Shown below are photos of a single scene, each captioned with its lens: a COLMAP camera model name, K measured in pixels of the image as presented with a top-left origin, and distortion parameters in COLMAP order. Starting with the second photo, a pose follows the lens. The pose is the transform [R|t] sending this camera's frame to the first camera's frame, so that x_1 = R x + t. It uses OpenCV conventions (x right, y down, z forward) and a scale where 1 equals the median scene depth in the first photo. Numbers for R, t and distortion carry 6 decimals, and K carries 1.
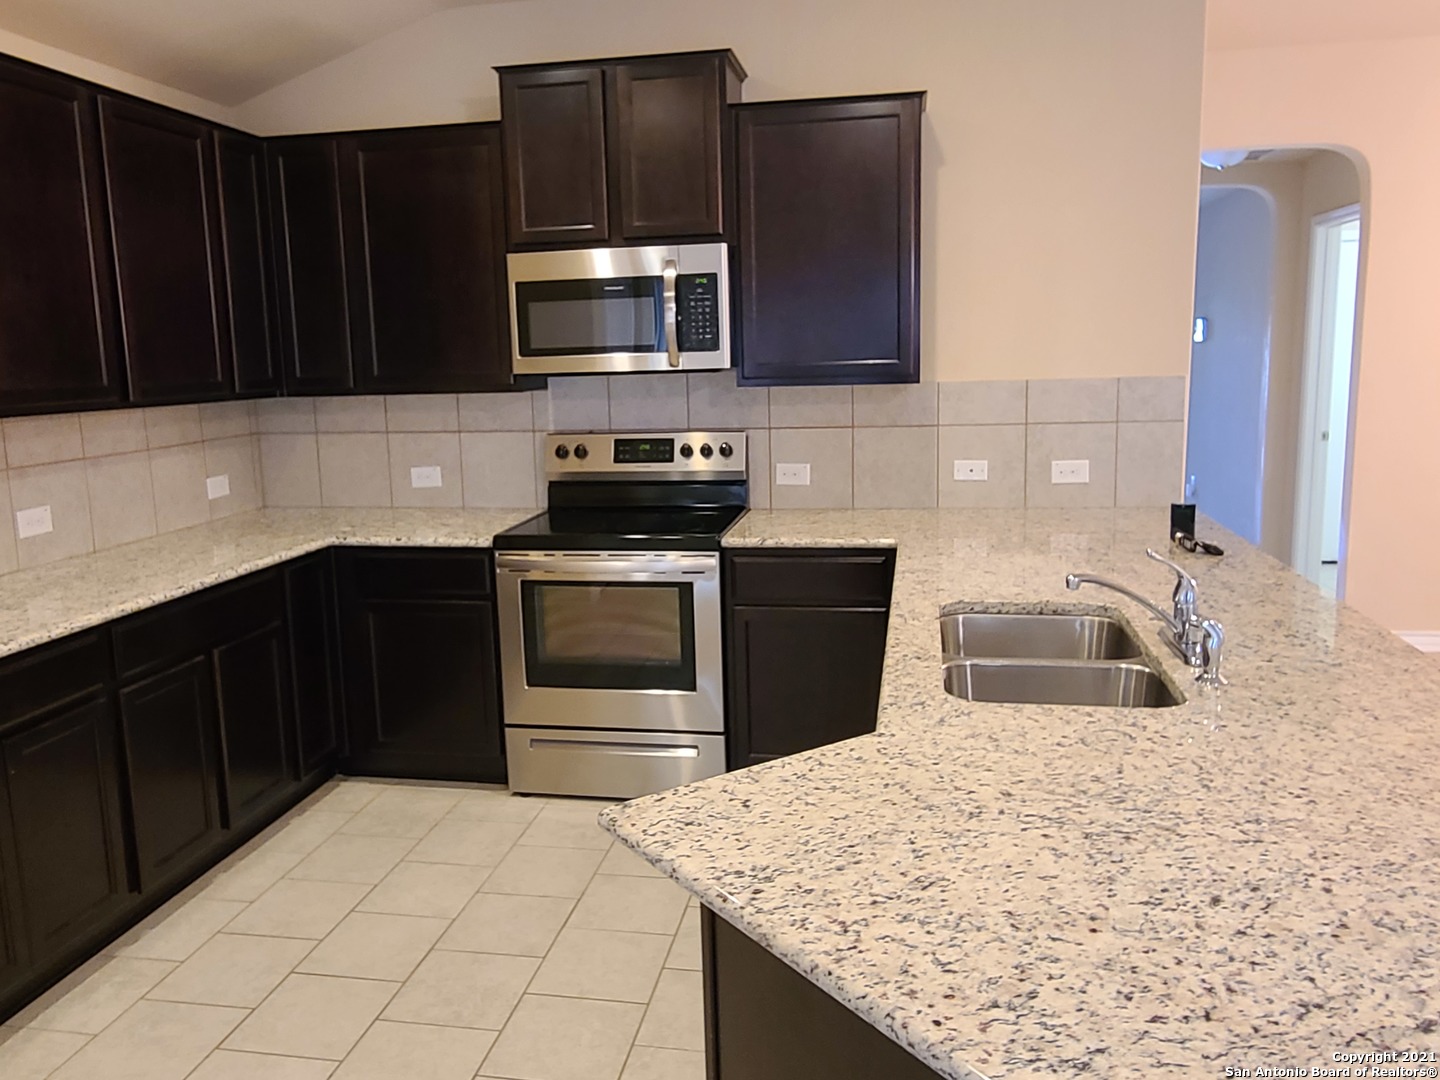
lens RADIAL K [[1090.9, 0, 694.5], [0, 1090.9, 528.7], [0, 0, 1]] dist [0.011217, 0.000200]
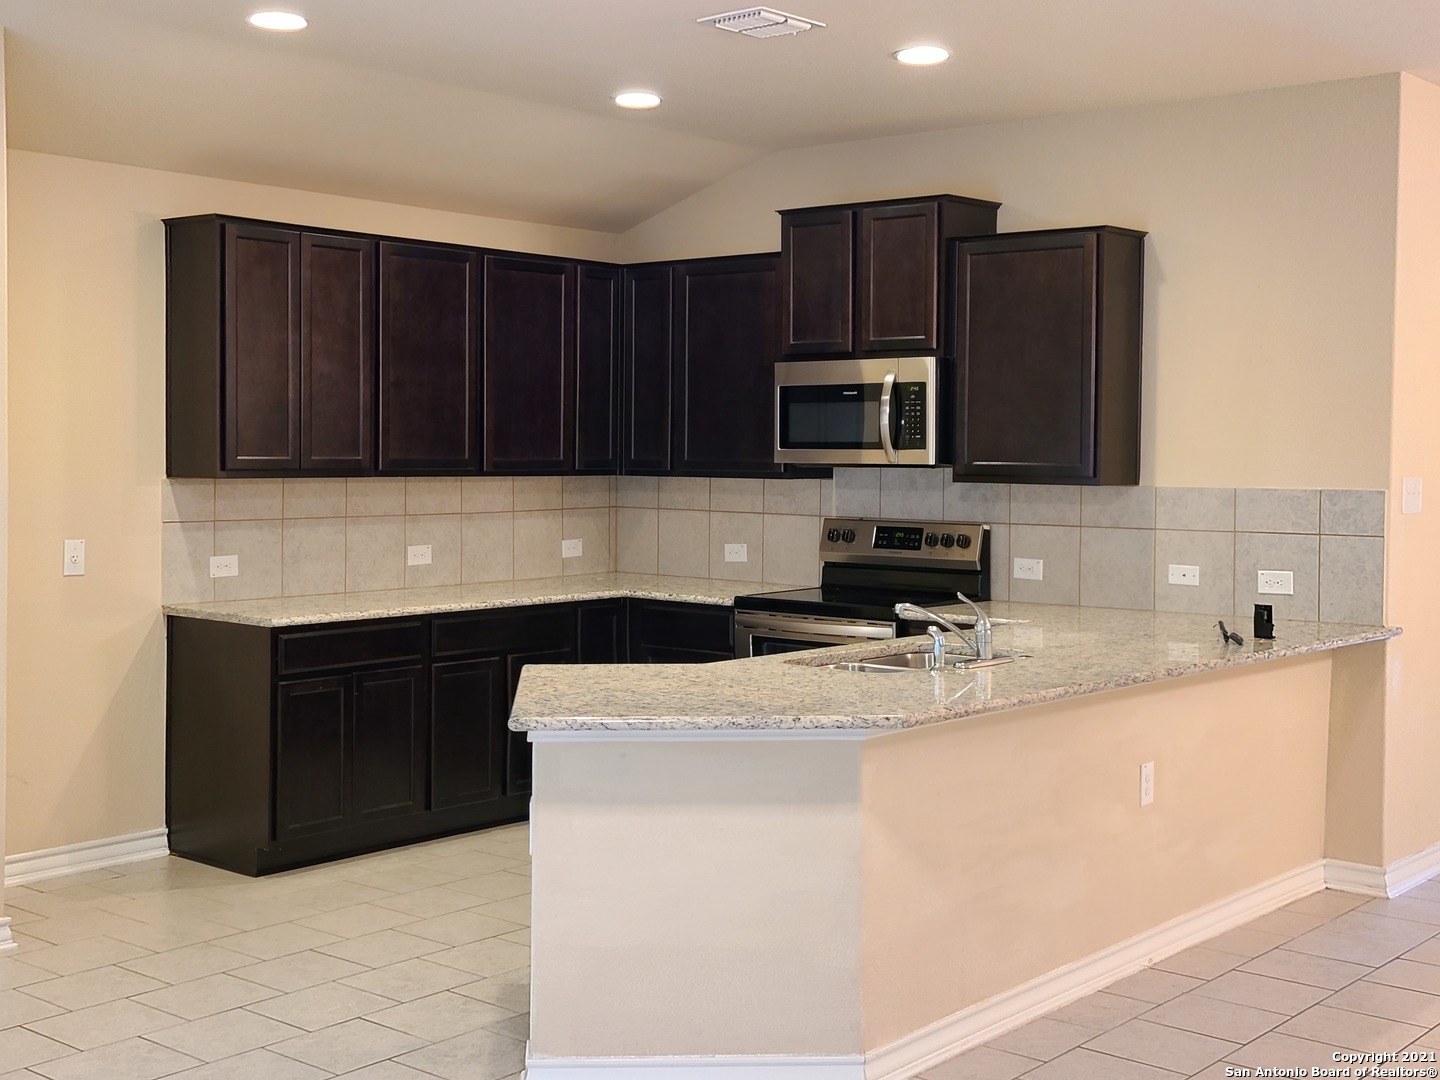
lens RADIAL K [[1868.2, 0, 716.2], [0, 1868.2, 537.1], [0, 0, 1]] dist [0.049206, 0.000000]
pose [[0.869581, 0.058111, -0.490359, 0.736202], [-0.109594, 0.990997, -0.076908, 0.093931], [0.481475, 0.120618, 0.868121, -0.727123]]
